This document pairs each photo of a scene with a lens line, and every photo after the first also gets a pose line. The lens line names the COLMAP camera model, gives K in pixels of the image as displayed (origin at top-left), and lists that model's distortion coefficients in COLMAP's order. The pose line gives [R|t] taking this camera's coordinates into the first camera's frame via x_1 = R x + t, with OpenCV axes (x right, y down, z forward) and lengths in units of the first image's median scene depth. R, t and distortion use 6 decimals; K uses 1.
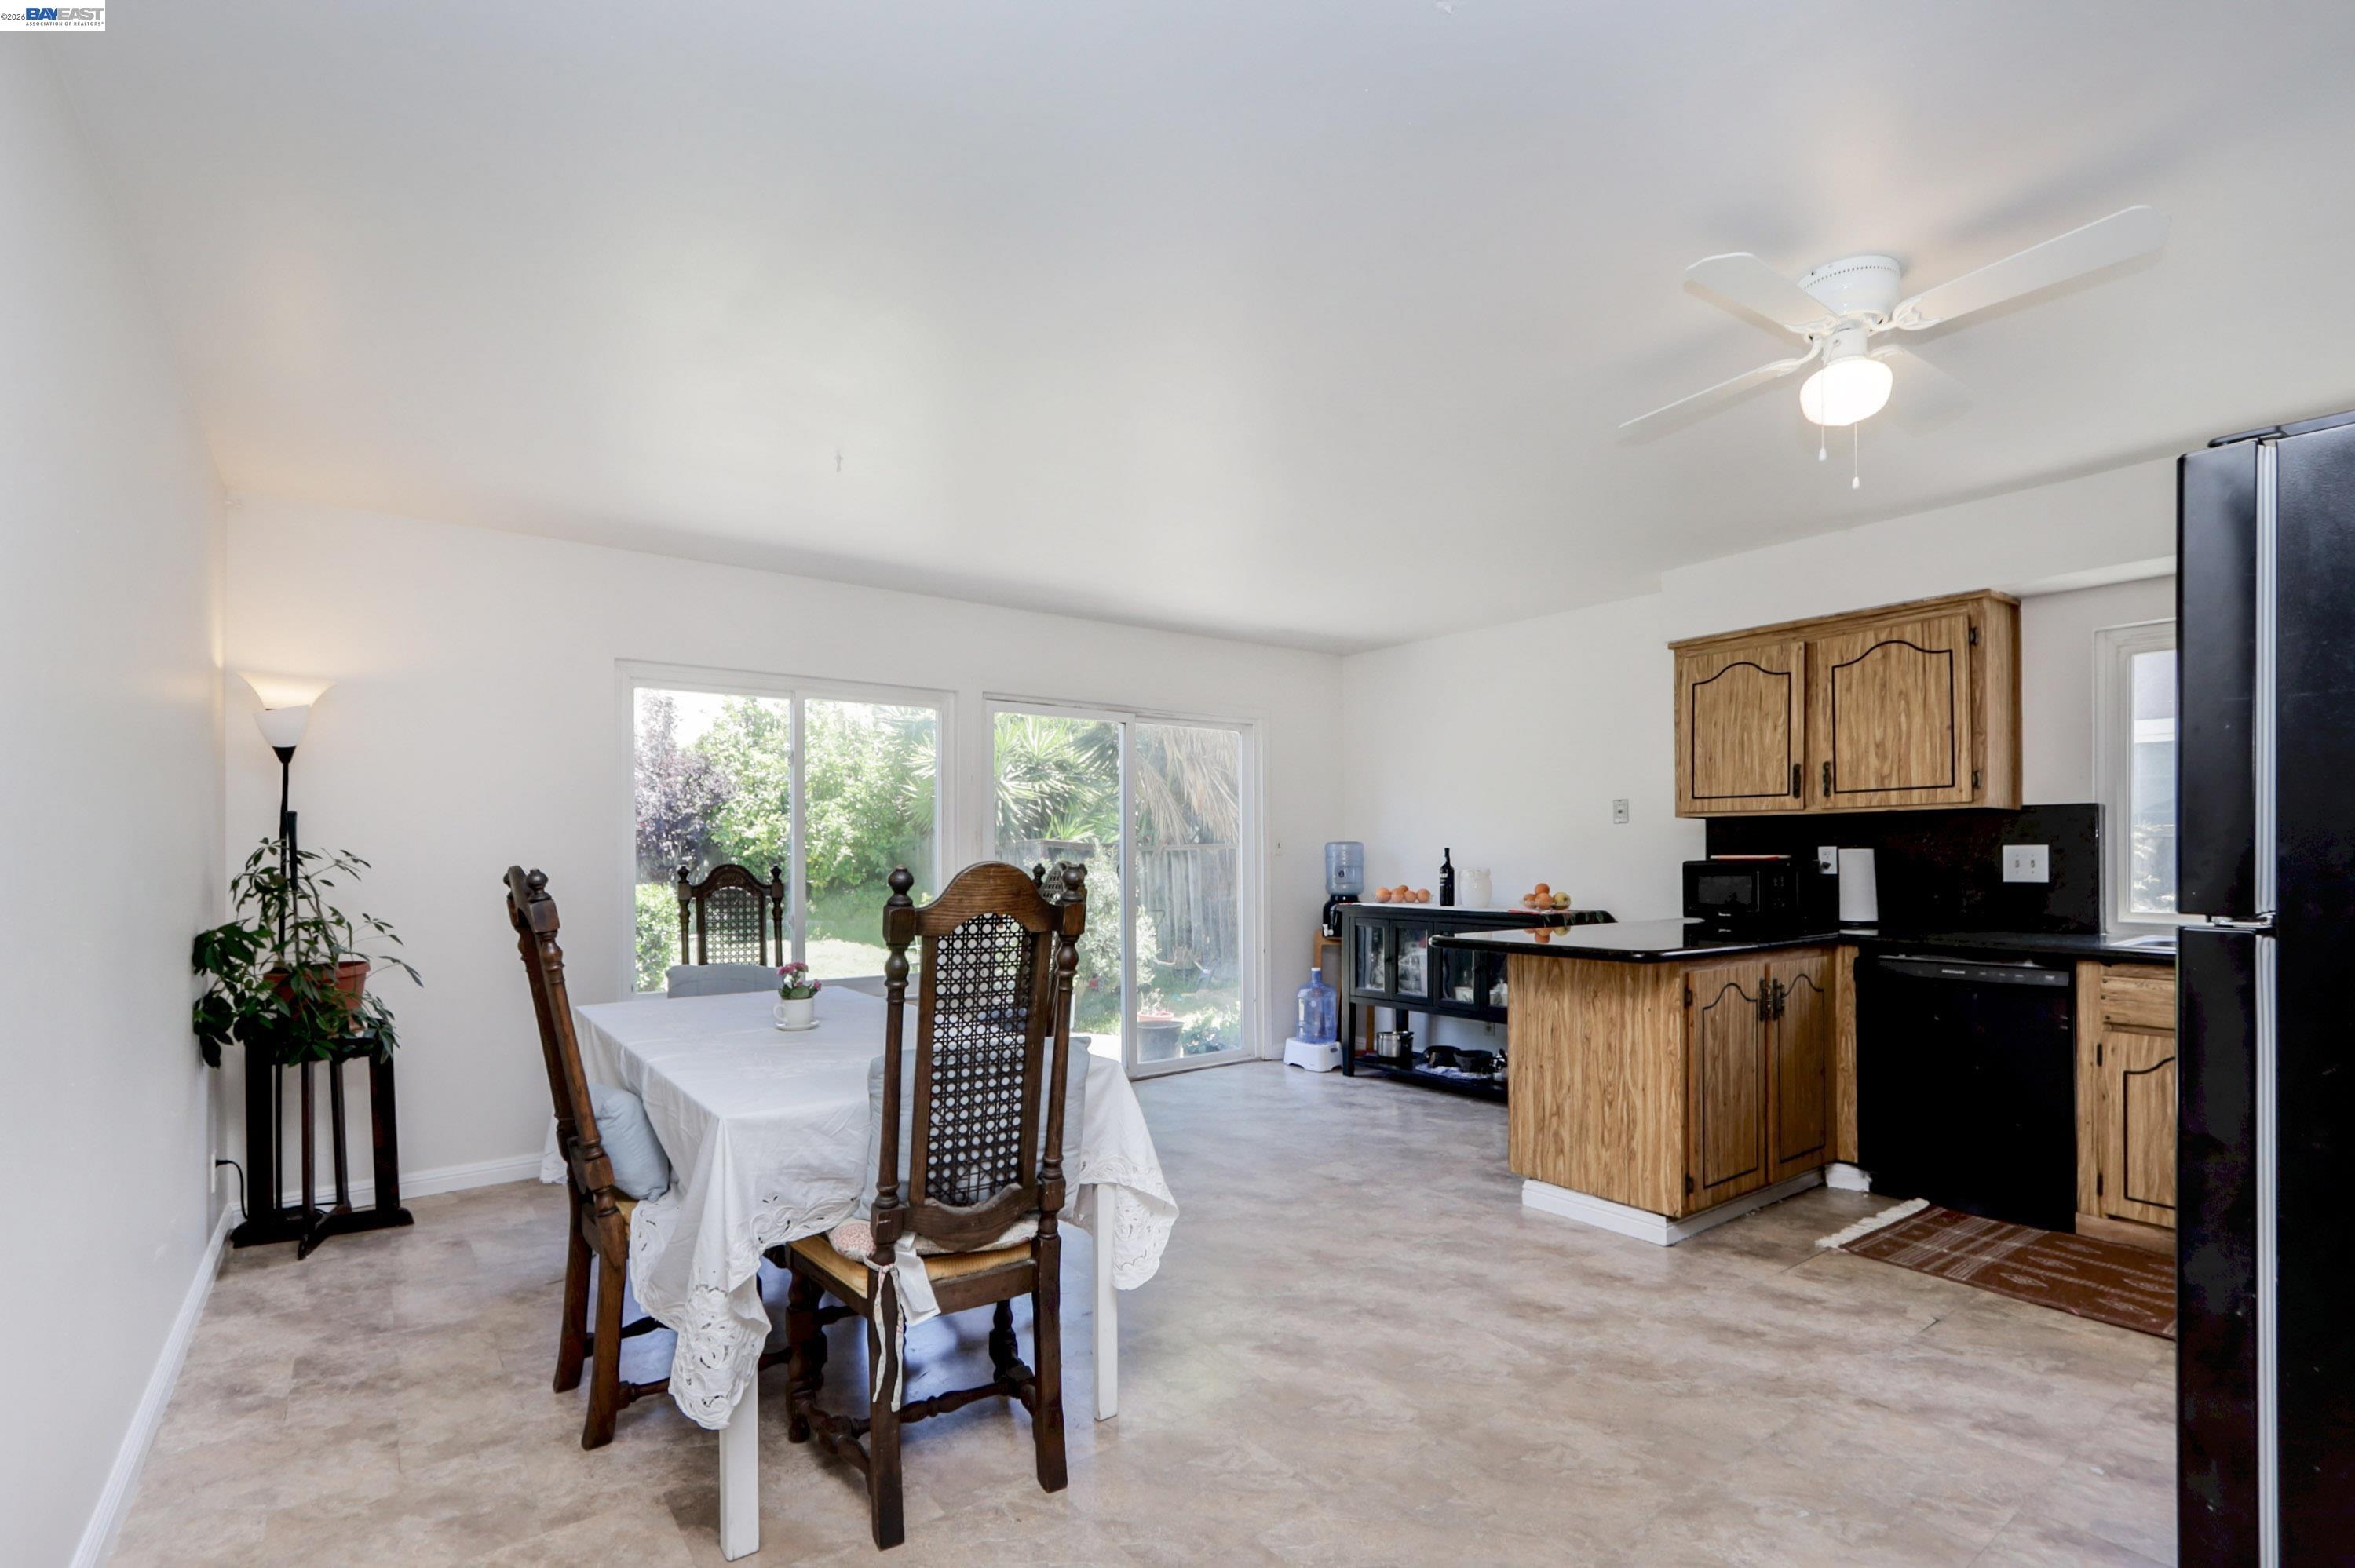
lens RADIAL K [[1075.2, 0, 1196.7], [0, 1075.2, 849.8], [0, 0, 1]] dist [-0.000709, 0.000573]
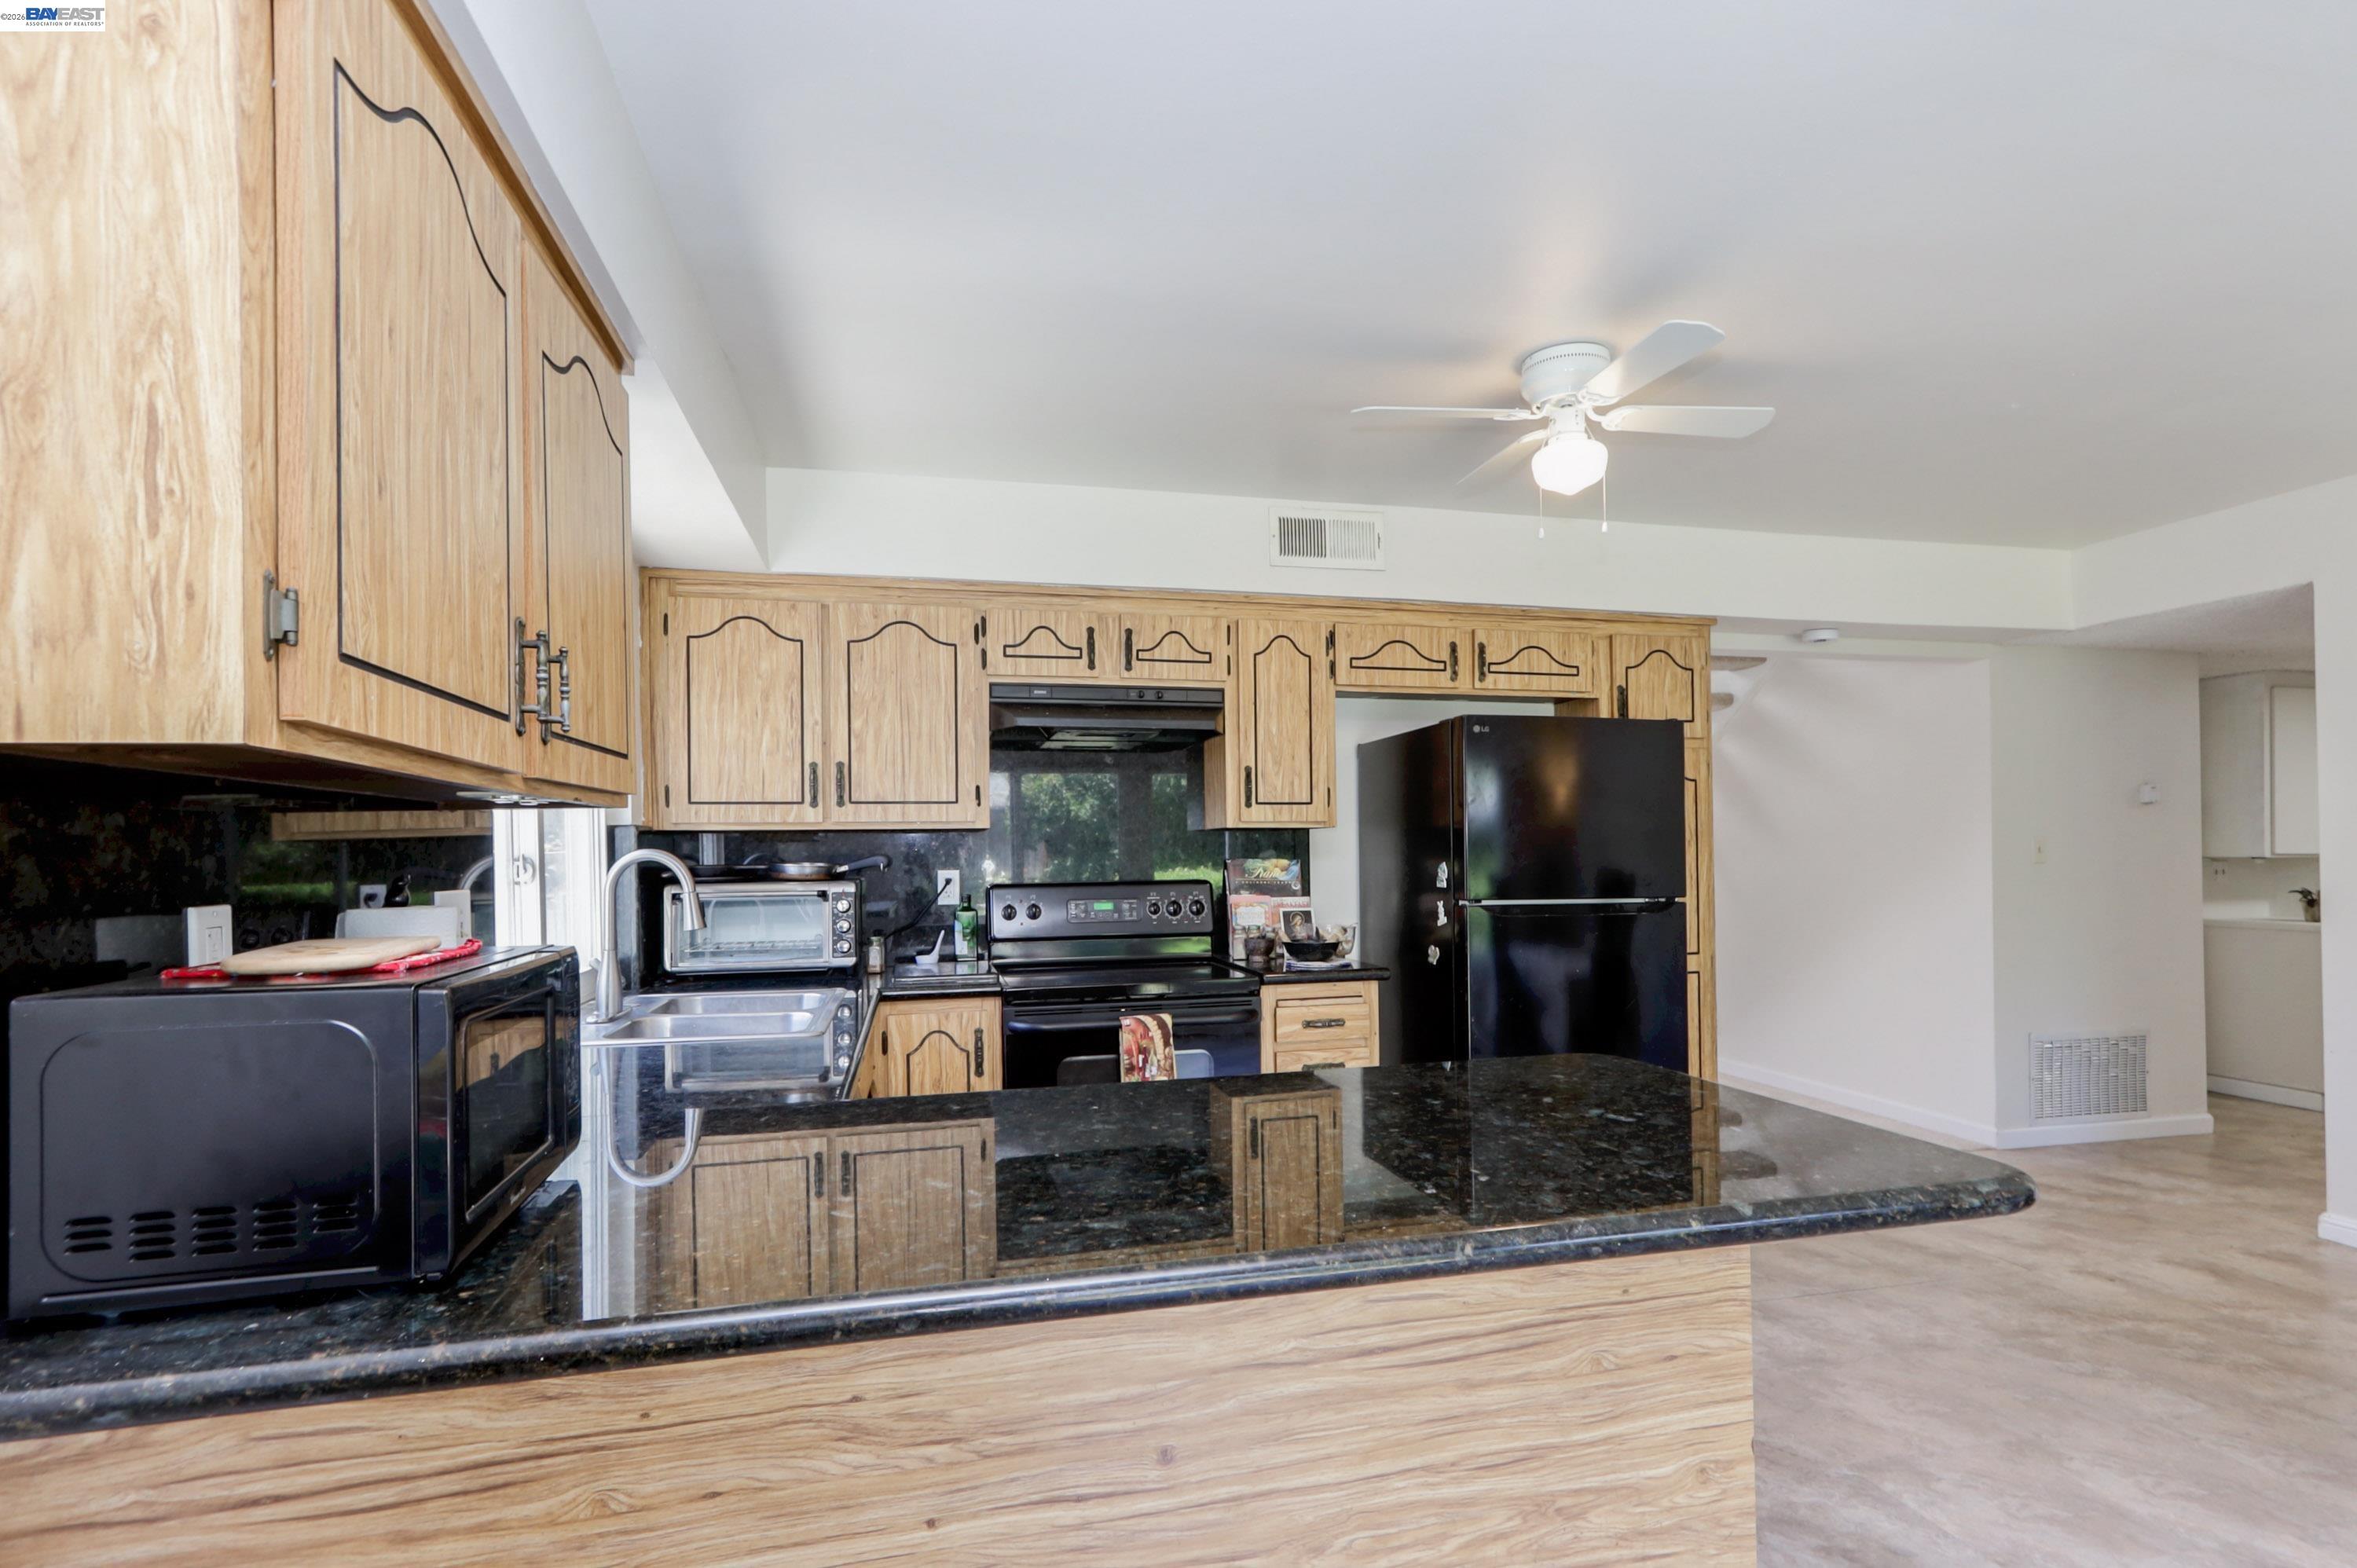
lens RADIAL K [[1165.0, 0, 1183.4], [0, 1165.0, 845.8], [0, 0, 1]] dist [-0.000776, 0.000263]
pose [[-0.913484, 0.018347, 0.406460, 0.288791], [0.013512, 0.999800, -0.014762, -0.011286], [-0.406649, -0.007993, -0.913549, 1.332543]]
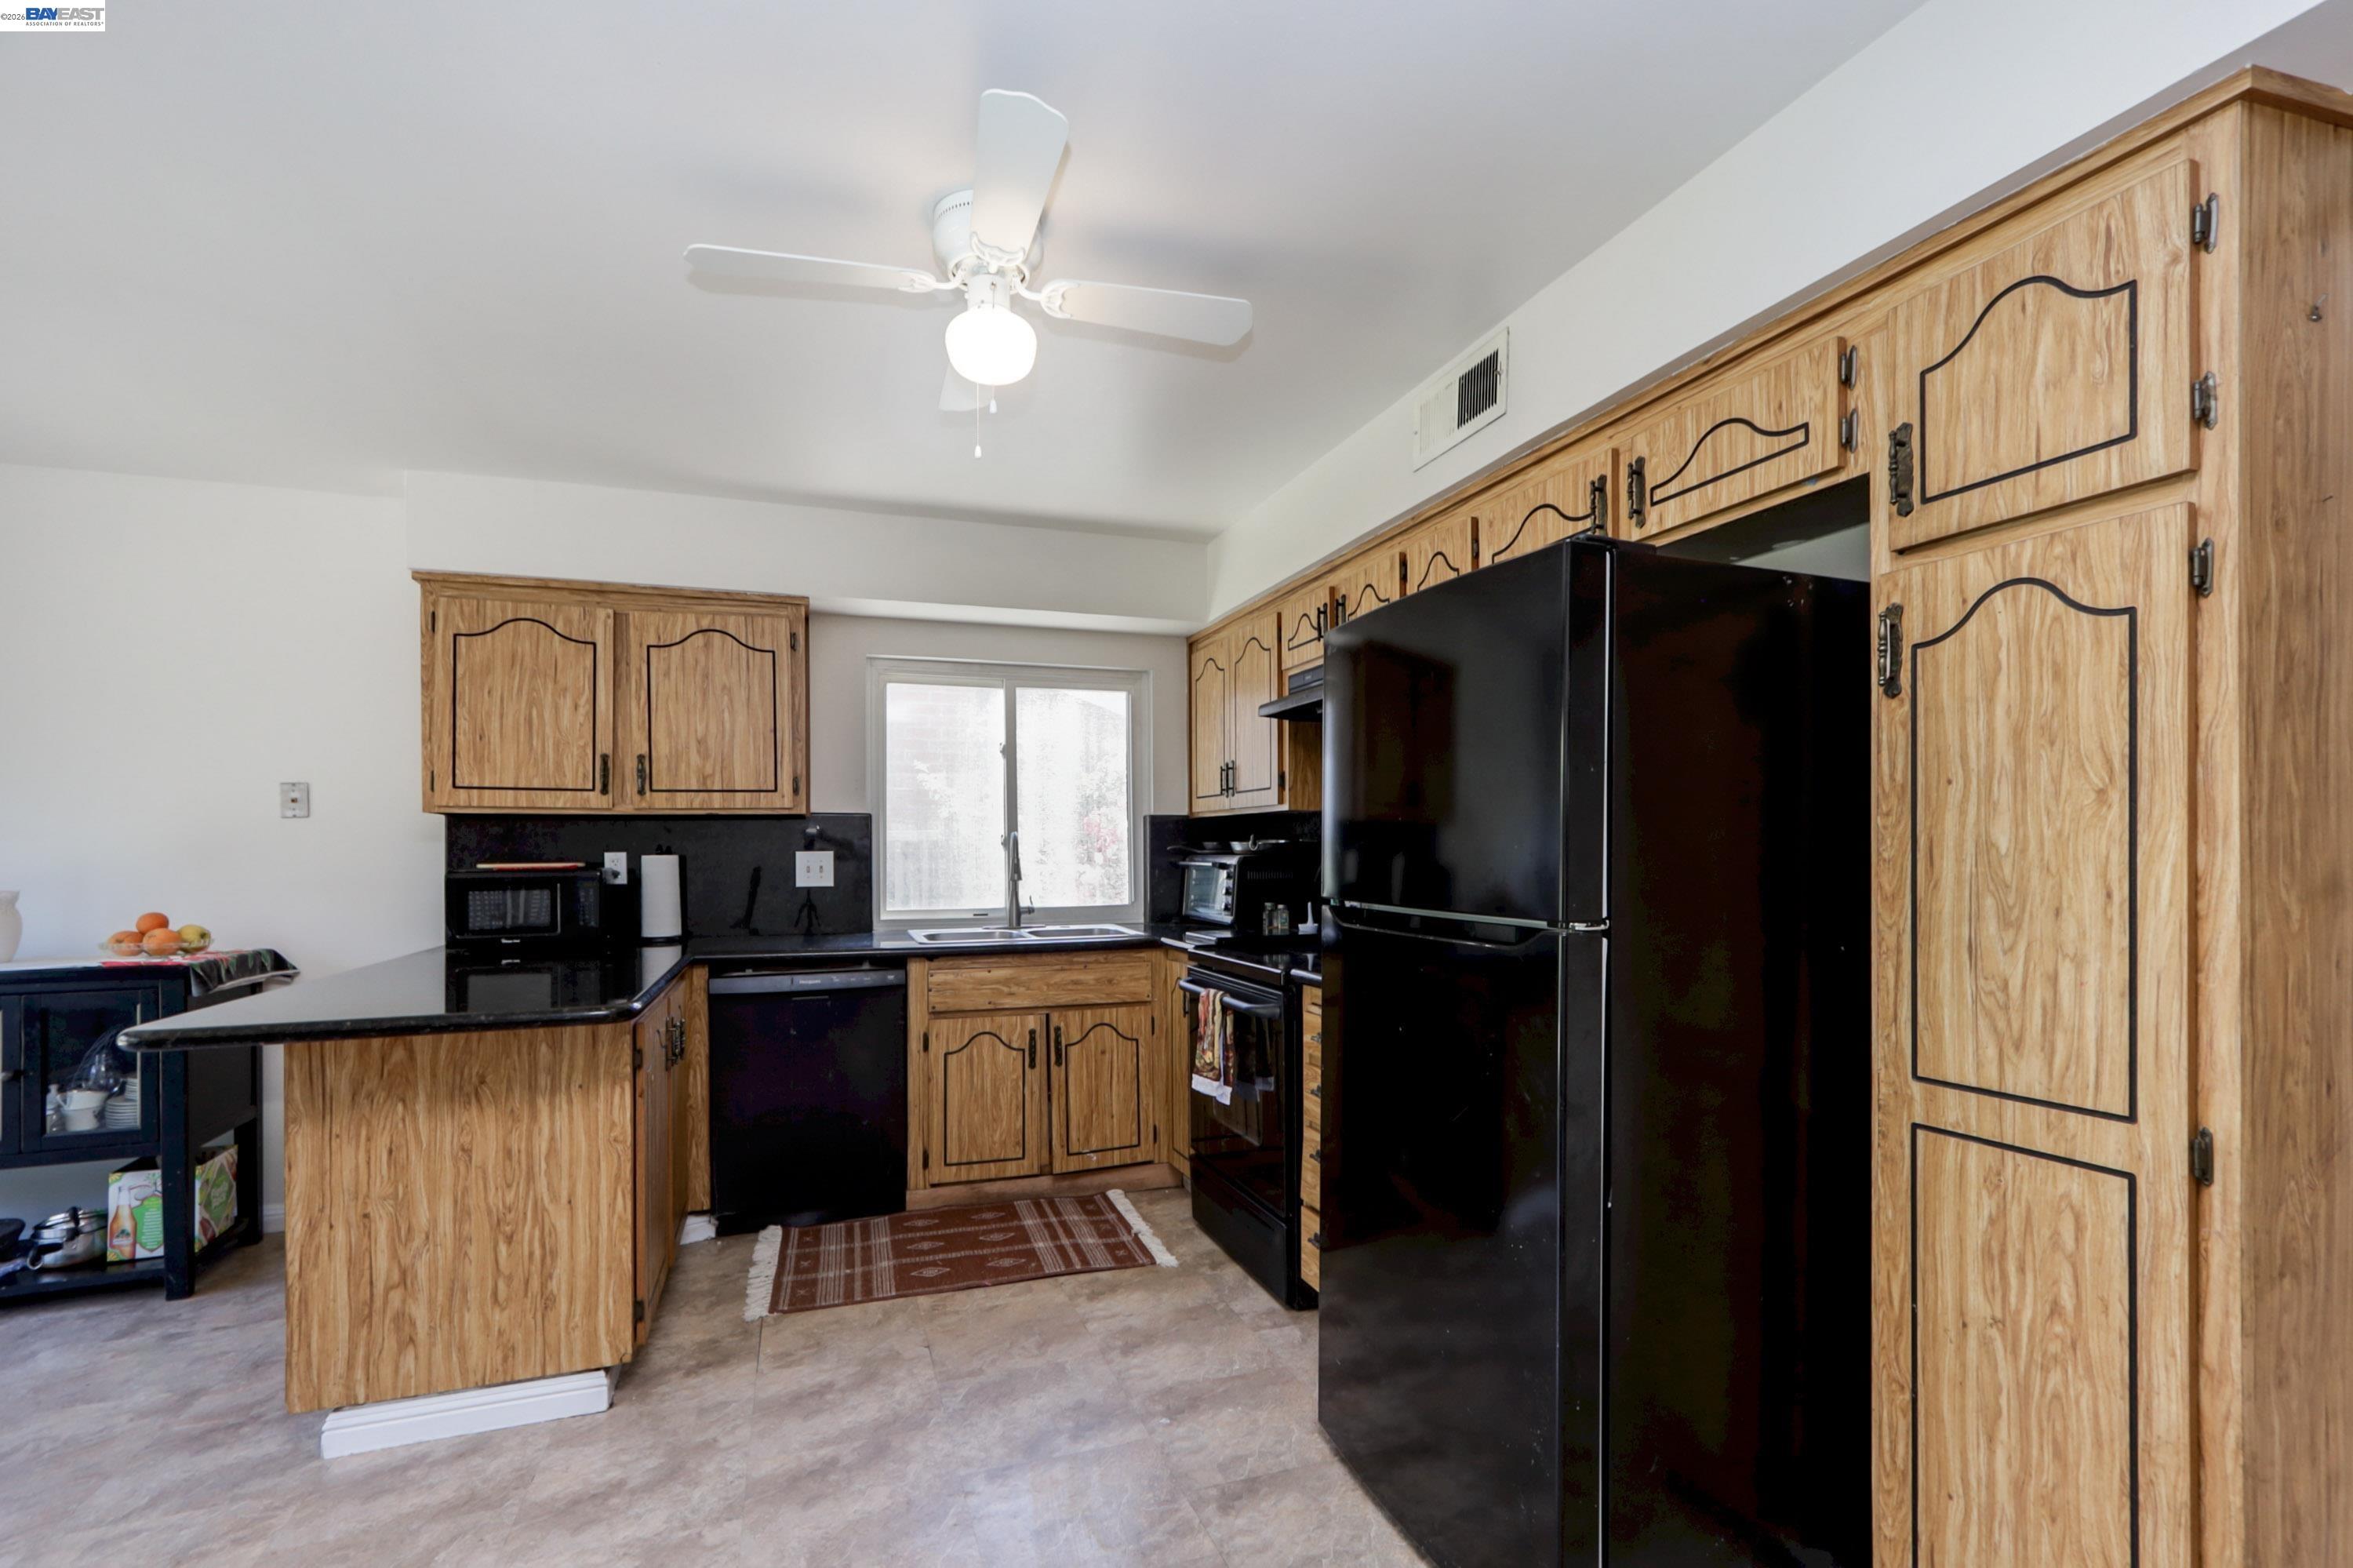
lens RADIAL K [[1074.4, 0, 1195.7], [0, 1074.4, 849.8], [0, 0, 1]] dist [-0.000709, 0.000573]
pose [[0.296558, 0.000468, 0.955015, -0.113155], [-0.000968, 1.000000, -0.000189, -0.006110], [-0.955014, -0.000868, 0.296558, 0.341644]]
